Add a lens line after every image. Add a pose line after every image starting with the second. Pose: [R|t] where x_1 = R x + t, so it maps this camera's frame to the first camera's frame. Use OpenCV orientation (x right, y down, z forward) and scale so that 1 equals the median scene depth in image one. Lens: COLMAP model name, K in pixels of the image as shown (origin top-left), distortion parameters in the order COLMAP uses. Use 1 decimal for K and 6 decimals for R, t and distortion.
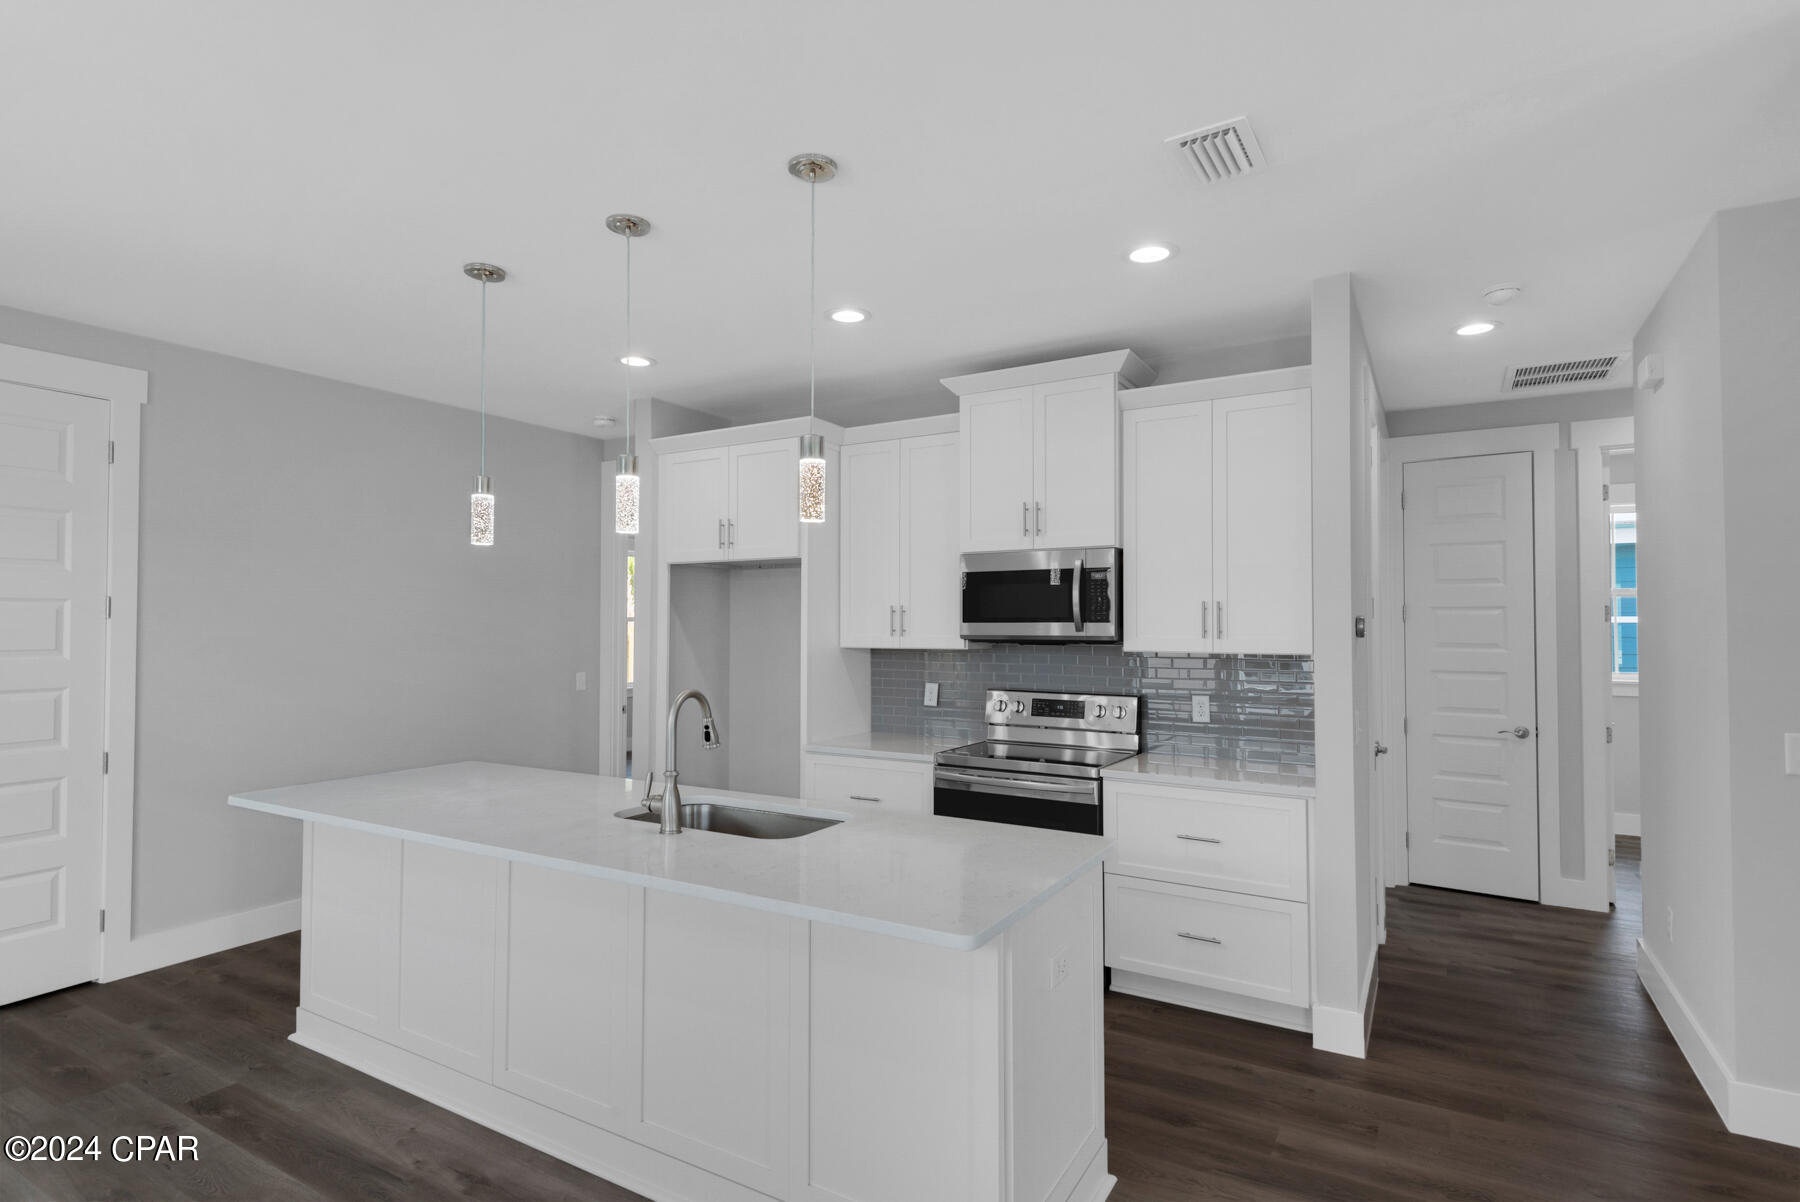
lens RADIAL K [[906.9, 0, 902.7], [0, 906.9, 600.1], [0, 0, 1]] dist [0.012872, -0.007415]
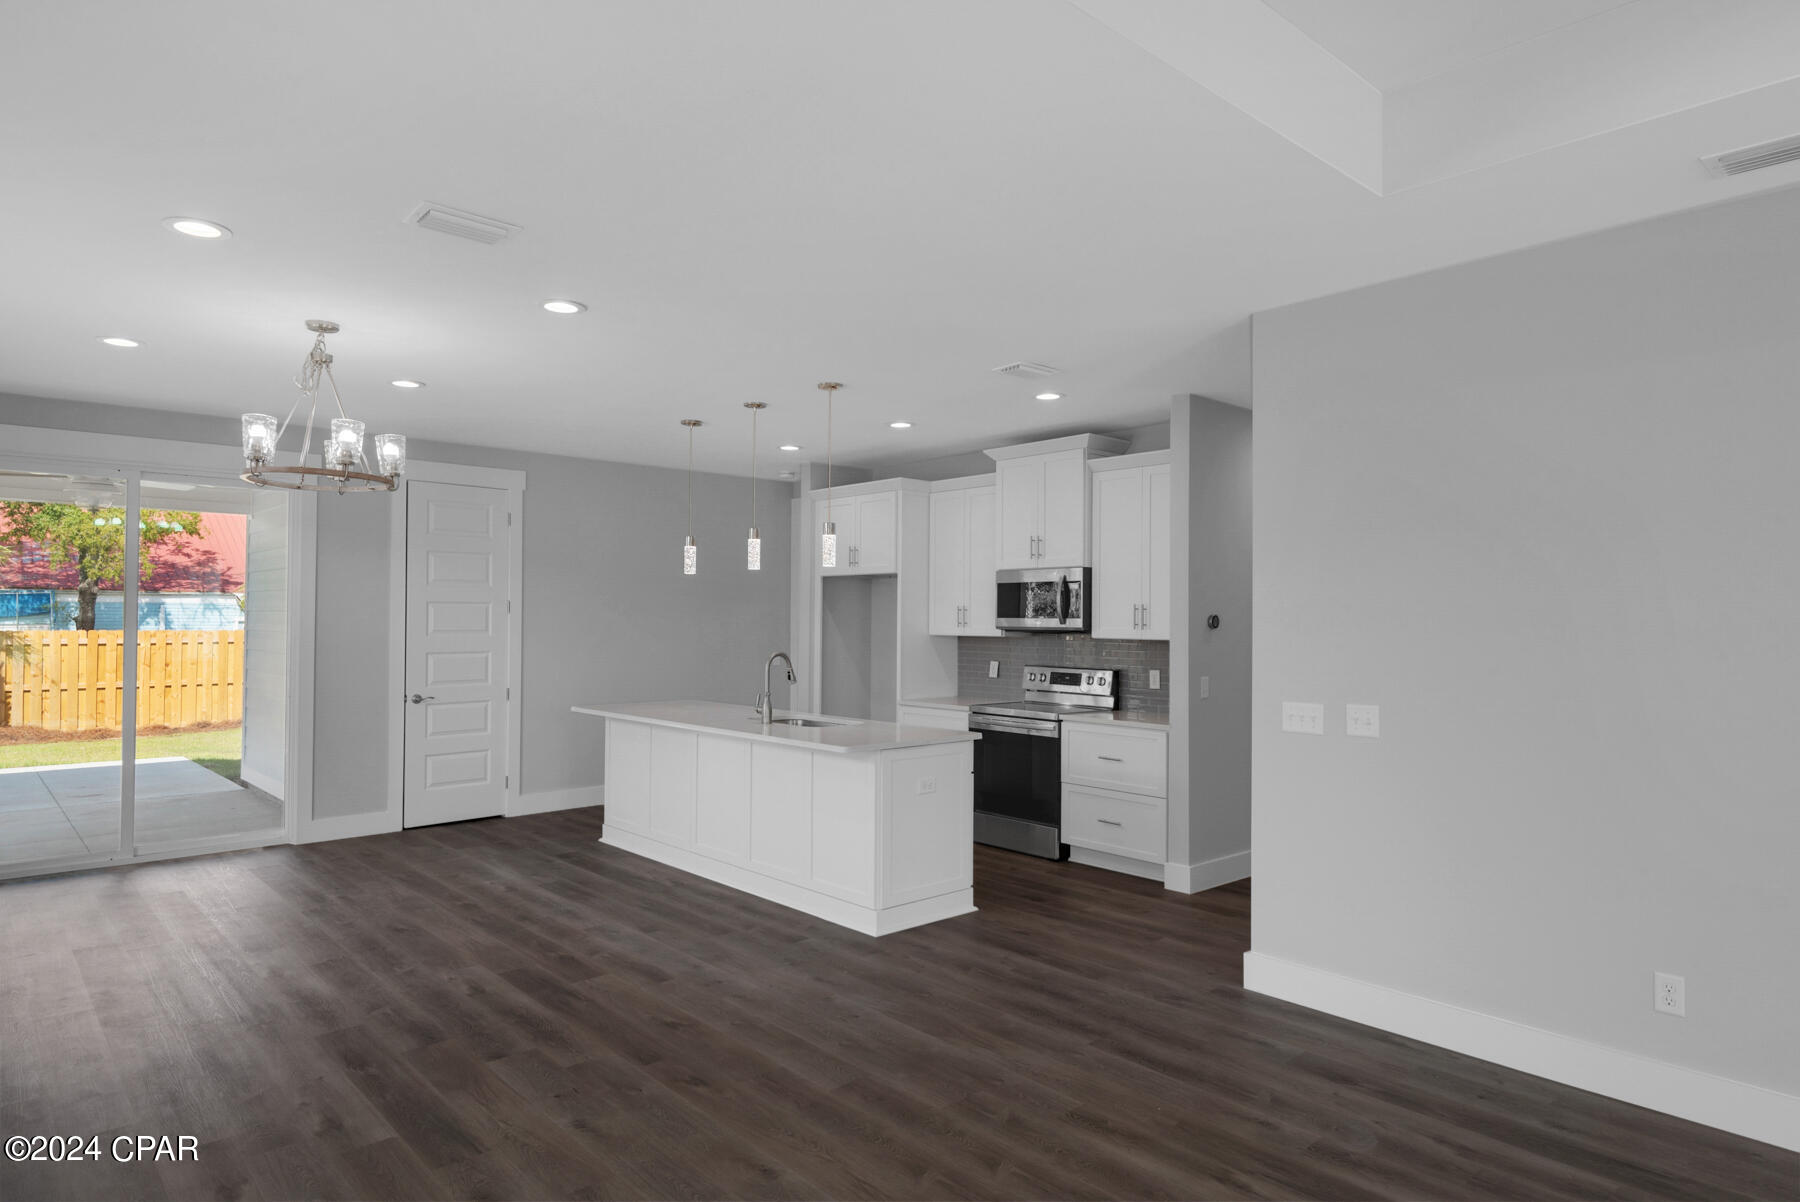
lens RADIAL K [[1068.1, 0, 899.8], [0, 1068.1, 593.0], [0, 0, 1]] dist [0.013970, -0.001905]
pose [[0.953498, -0.003083, -0.301385, 0.456061], [0.003571, 0.999993, 0.001070, -0.018311], [0.301379, -0.002096, 0.953502, -0.714417]]
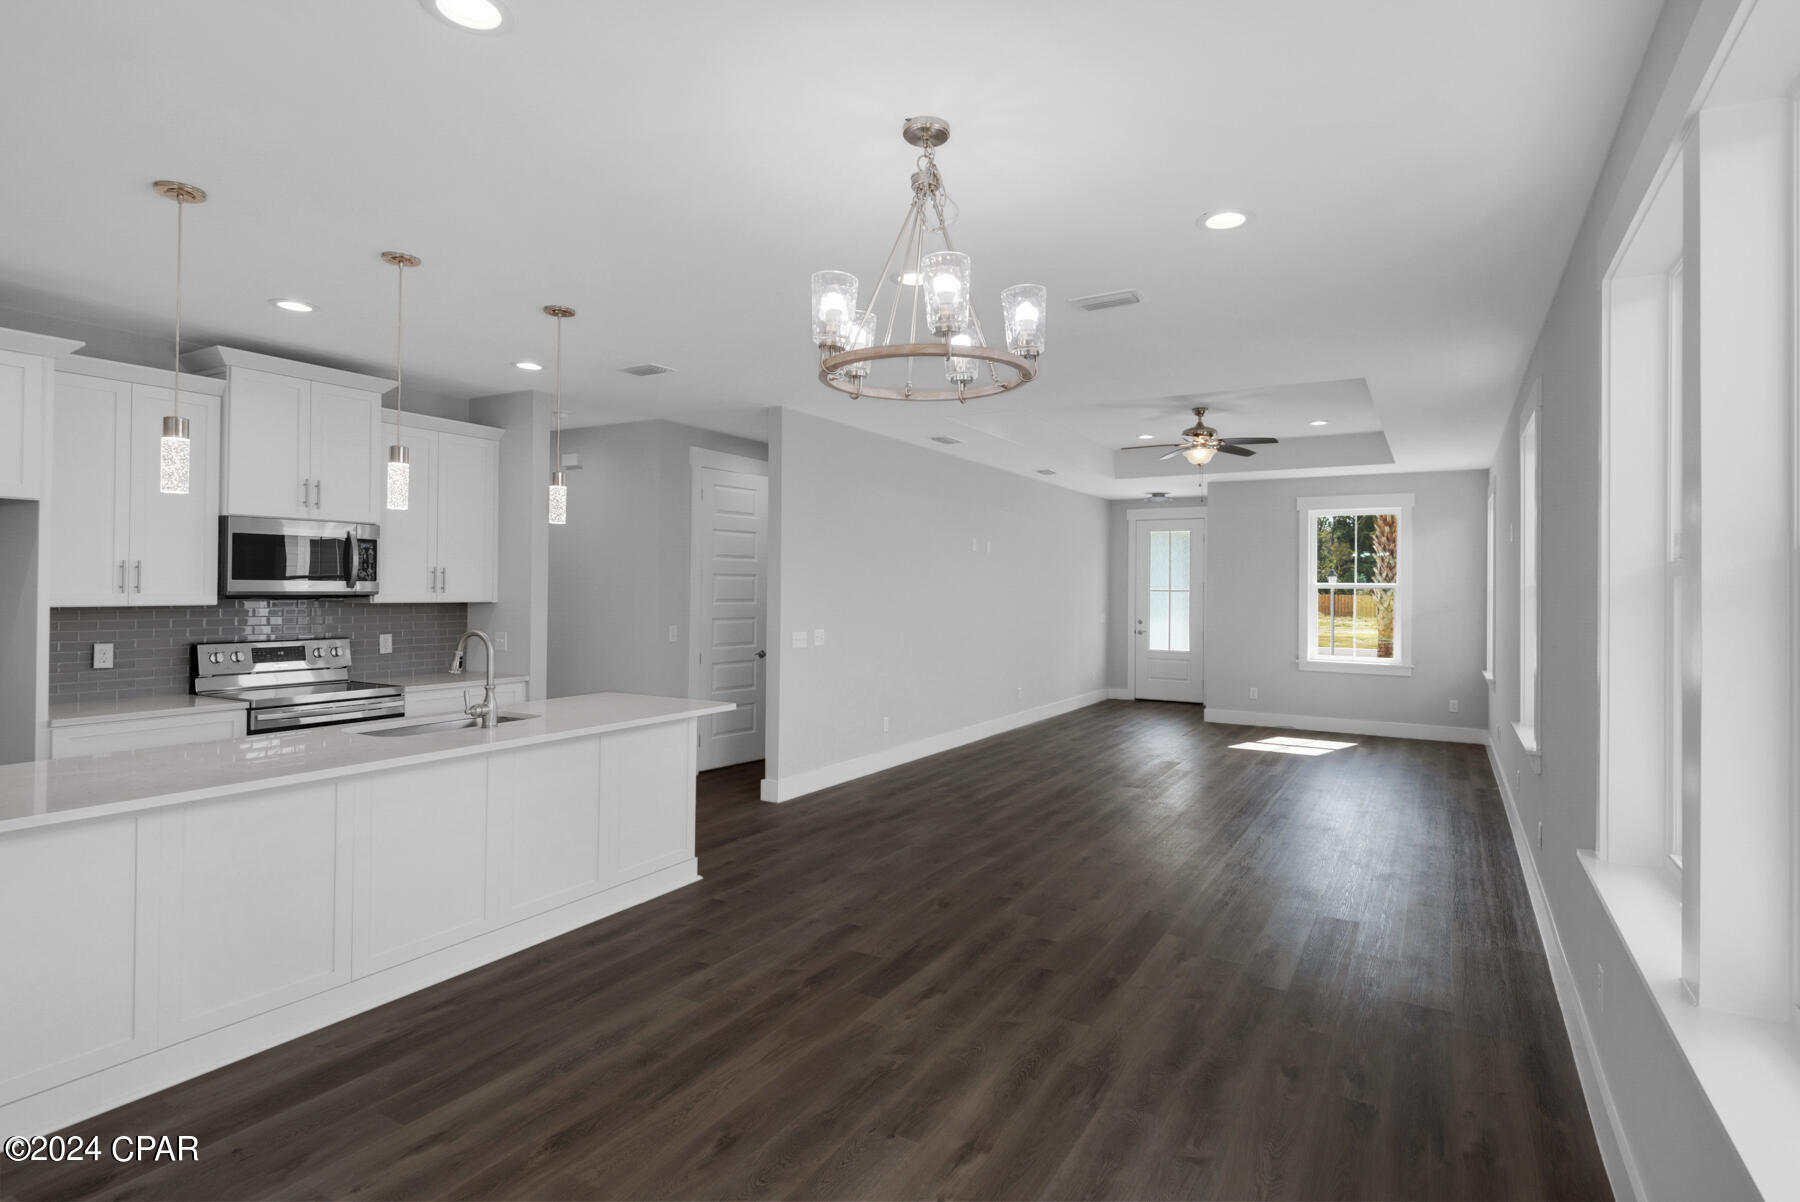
lens RADIAL K [[906.9, 0, 967.0], [0, 906.9, 581.5], [0, 0, 1]] dist [0.012872, -0.007415]
pose [[-0.058245, 0.003997, 0.998294, -1.110815], [-0.035921, 0.999336, -0.006097, 0.002381], [-0.997656, -0.036215, -0.058063, 0.206237]]
